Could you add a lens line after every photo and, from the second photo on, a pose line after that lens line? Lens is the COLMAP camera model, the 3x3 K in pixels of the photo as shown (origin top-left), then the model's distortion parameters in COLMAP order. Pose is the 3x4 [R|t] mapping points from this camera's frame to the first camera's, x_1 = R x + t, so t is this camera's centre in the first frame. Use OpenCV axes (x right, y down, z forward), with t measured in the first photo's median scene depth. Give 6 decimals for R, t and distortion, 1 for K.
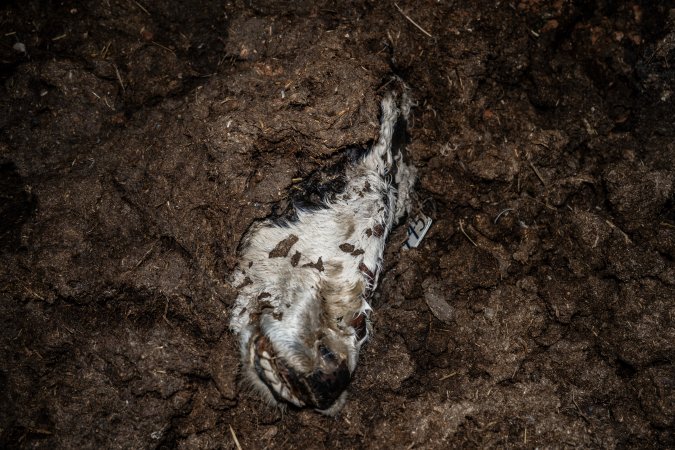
lens RADIAL K [[501.9, 0, 337.5], [0, 501.9, 225.0], [0, 0, 1]] dist [-0.115769, 0.001148]
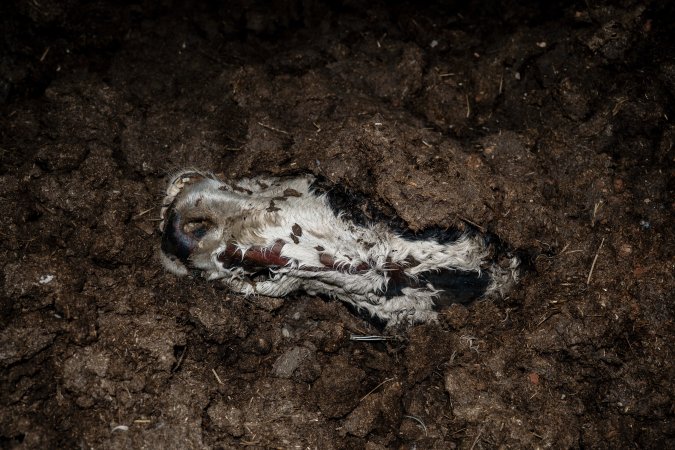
lens RADIAL K [[501.9, 0, 337.5], [0, 501.9, 225.0], [0, 0, 1]] dist [-0.115769, 0.001148]
pose [[0.232647, 0.762202, -0.604089, 0.672026], [-0.900914, 0.402882, 0.161371, -0.209718], [0.366374, 0.506690, 0.780407, 0.146601]]
